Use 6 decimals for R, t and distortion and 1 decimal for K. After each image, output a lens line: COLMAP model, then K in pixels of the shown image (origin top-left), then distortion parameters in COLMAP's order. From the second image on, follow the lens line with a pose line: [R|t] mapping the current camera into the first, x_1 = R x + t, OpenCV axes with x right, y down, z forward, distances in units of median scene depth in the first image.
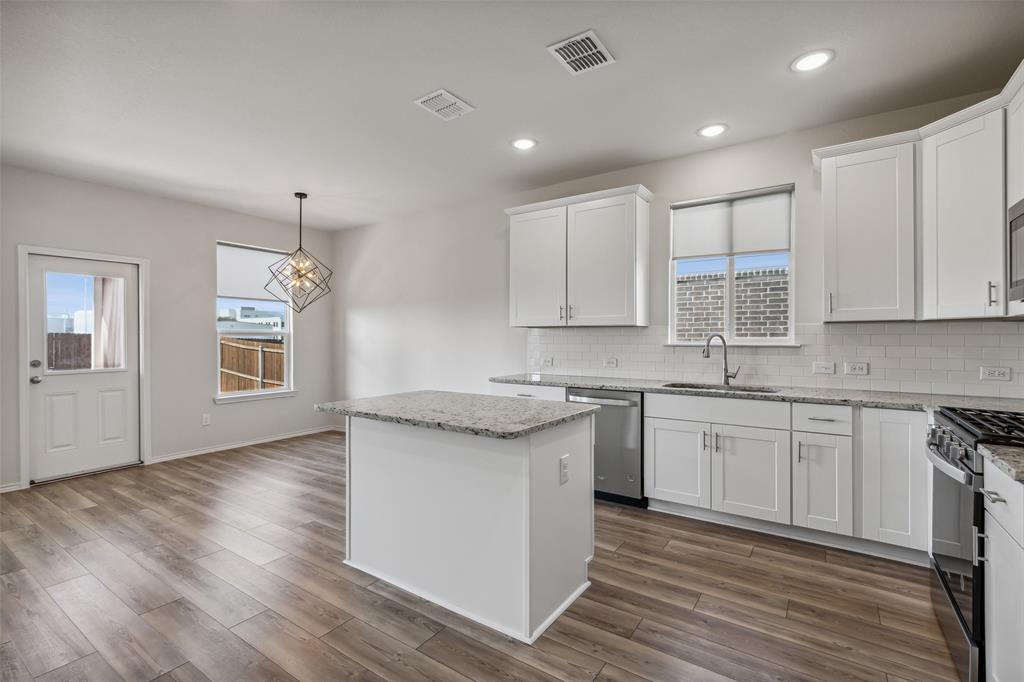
lens RADIAL K [[465.3, 0, 511.1], [0, 465.3, 337.0], [0, 0, 1]] dist [0.008551, -0.001553]
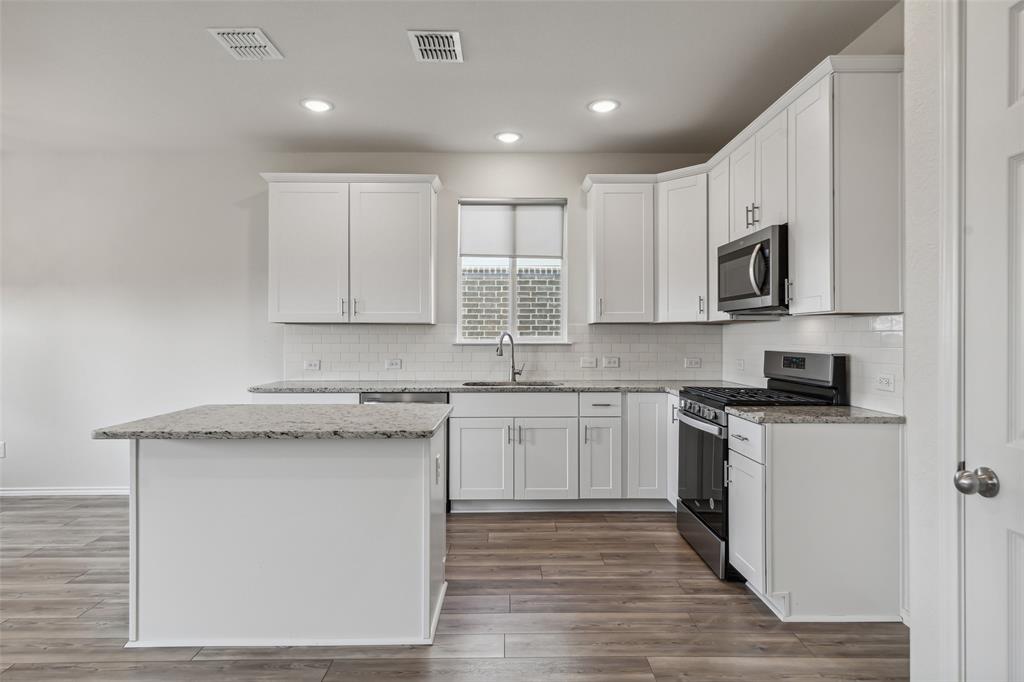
lens RADIAL K [[578.7, 0, 511.4], [0, 578.7, 337.2], [0, 0, 1]] dist [0.008796, -0.001341]
pose [[0.819254, -0.000133, 0.573431, -0.288140], [-0.001331, 0.999997, 0.002134, 0.000415], [-0.573430, -0.002512, 0.819251, -0.060122]]
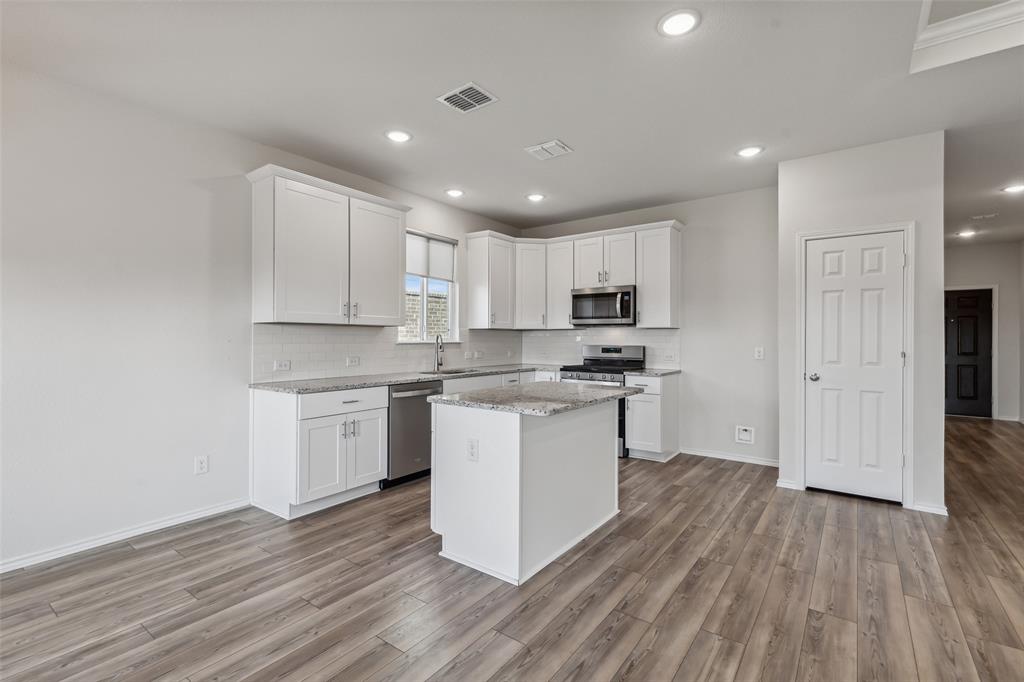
lens RADIAL K [[465.3, 0, 512.8], [0, 465.3, 337.9], [0, 0, 1]] dist [0.008551, -0.001553]
pose [[0.032773, 0.002461, 0.999460, -0.939545], [-0.003982, 0.999989, -0.002332, 0.005639], [-0.999455, -0.003904, 0.032782, 0.733814]]
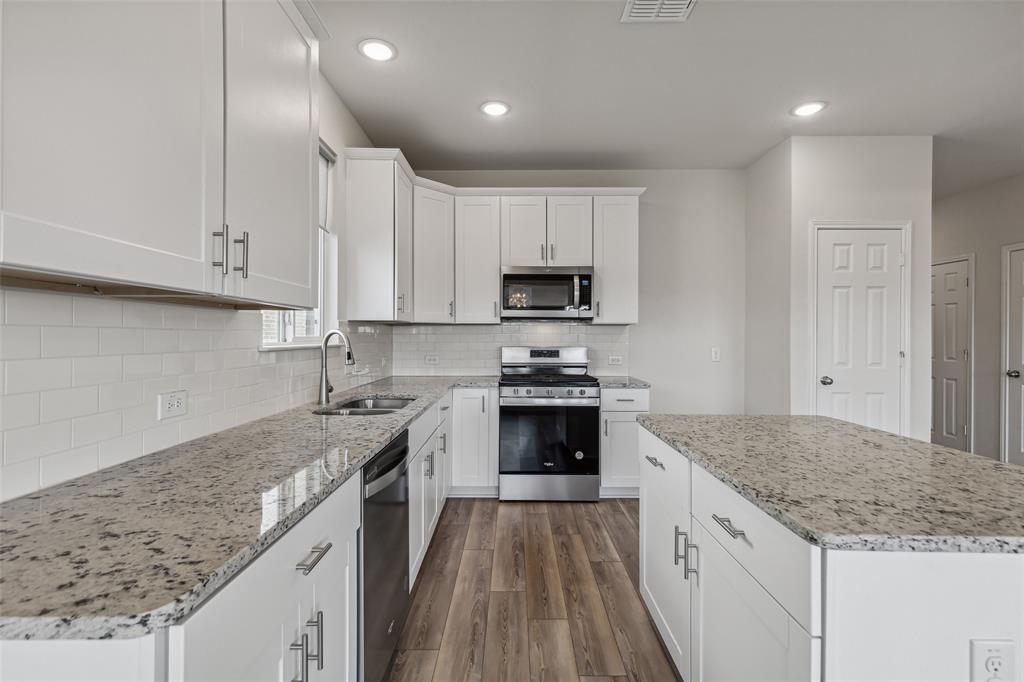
lens RADIAL K [[465.3, 0, 512.4], [0, 465.3, 338.5], [0, 0, 1]] dist [0.008551, -0.001553]
pose [[-0.561183, -0.002963, 0.827686, -0.275250], [-0.003519, 0.999993, 0.001194, 0.003721], [-0.827684, -0.002243, -0.561190, 1.170673]]
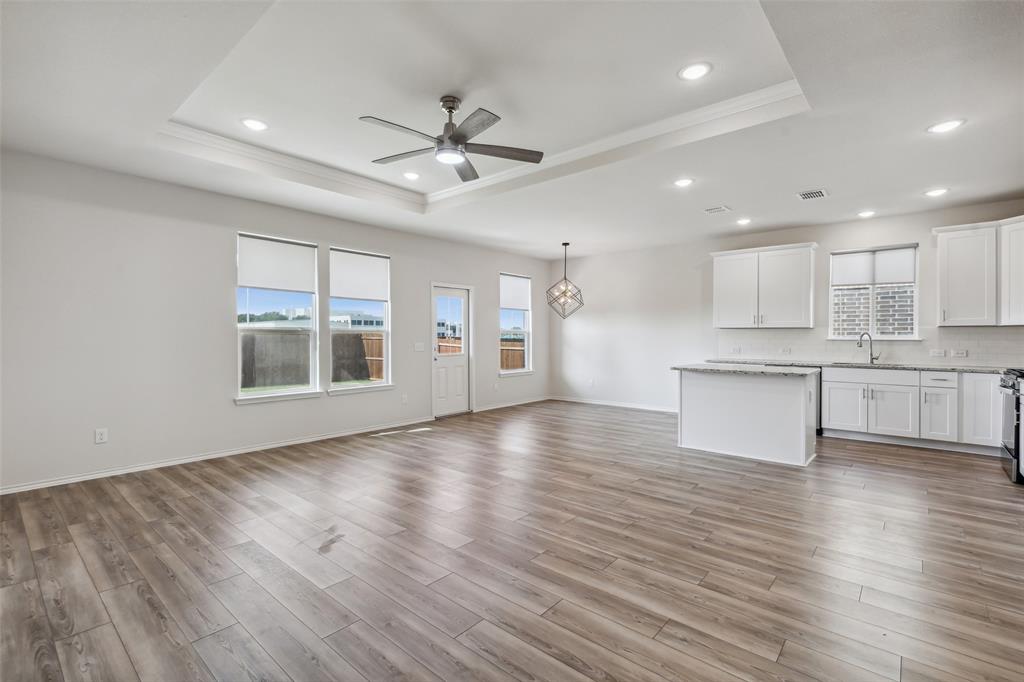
lens RADIAL K [[465.3, 0, 508.7], [0, 465.3, 337.9], [0, 0, 1]] dist [0.008551, -0.001553]
pose [[0.993302, 0.002220, -0.115527, -0.633899], [-0.001370, 0.999971, 0.007435, 0.000603], [0.115540, -0.007227, 0.993277, -0.807274]]
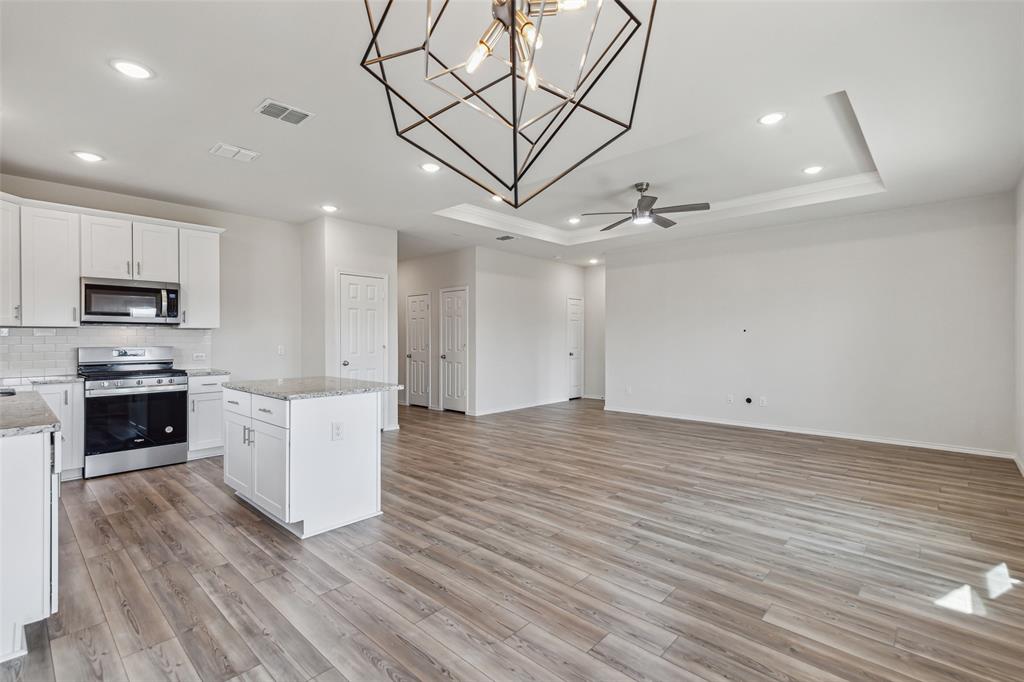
lens RADIAL K [[465.3, 0, 511.0], [0, 465.3, 338.1], [0, 0, 1]] dist [0.008551, -0.001553]
pose [[-0.989536, 0.004357, 0.144222, -0.665158], [0.004102, 0.999989, -0.002066, 0.007179], [-0.144229, -0.001453, -0.989543, 1.646829]]
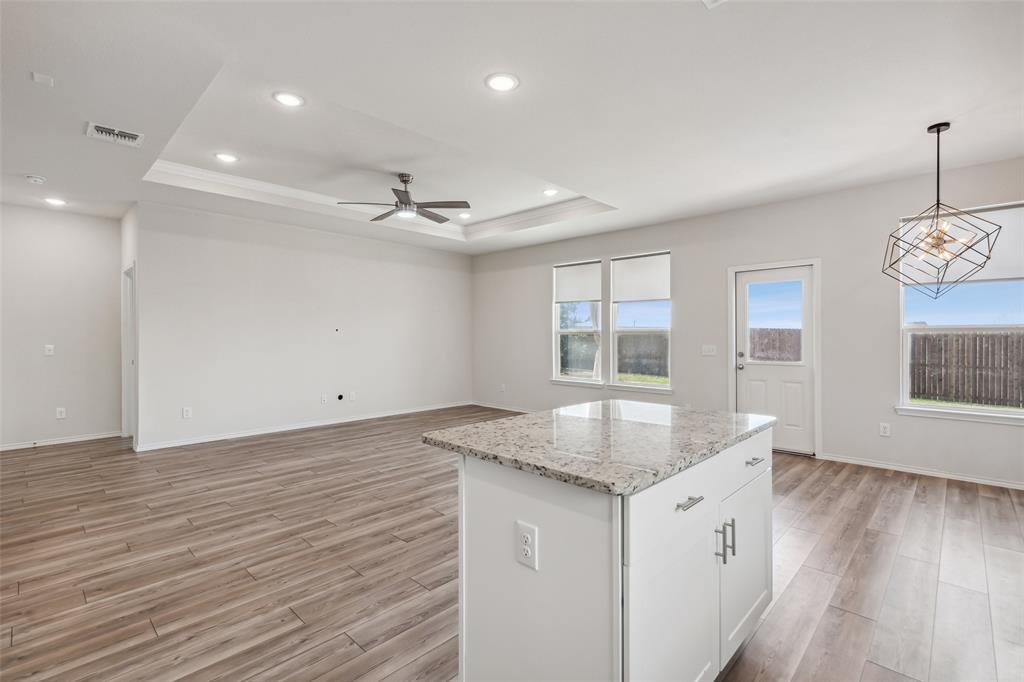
lens RADIAL K [[465.3, 0, 508.5], [0, 465.3, 336.6], [0, 0, 1]] dist [0.008551, -0.001553]
pose [[-0.165637, 0.004854, -0.986175, 0.462909], [0.003276, 0.999985, 0.004372, -0.001337], [0.986181, -0.002507, -0.165651, 0.671306]]
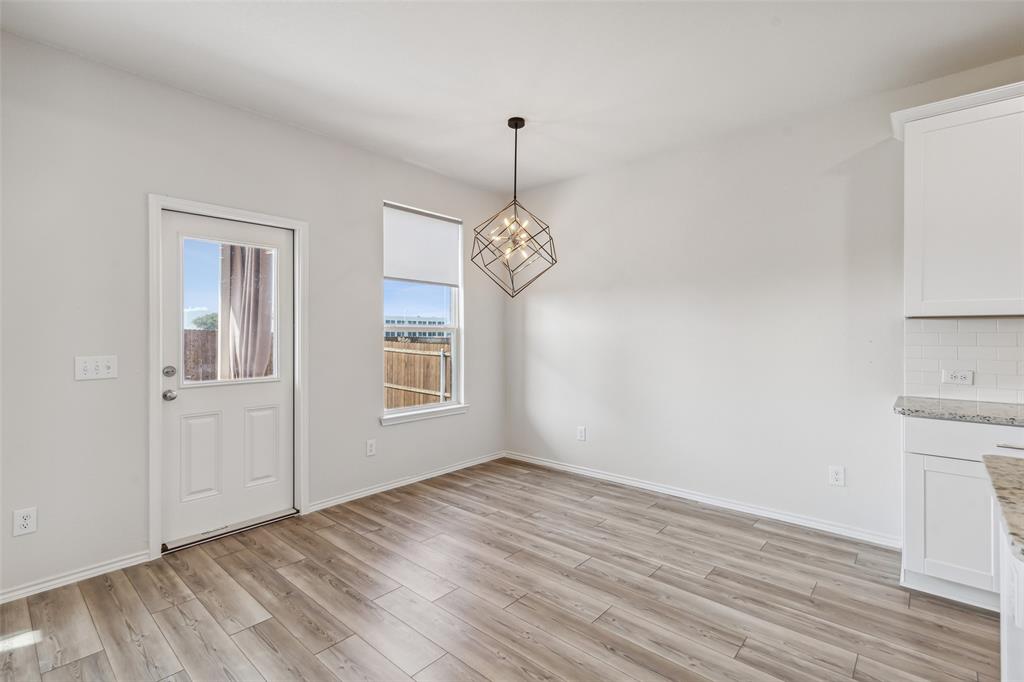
lens RADIAL K [[465.3, 0, 506.5], [0, 465.3, 333.3], [0, 0, 1]] dist [0.008551, -0.001553]
pose [[0.992103, 0.003039, -0.125389, -0.522765], [-0.003458, 0.999989, -0.003130, 0.002623], [0.125378, 0.003539, 0.992103, 0.457558]]
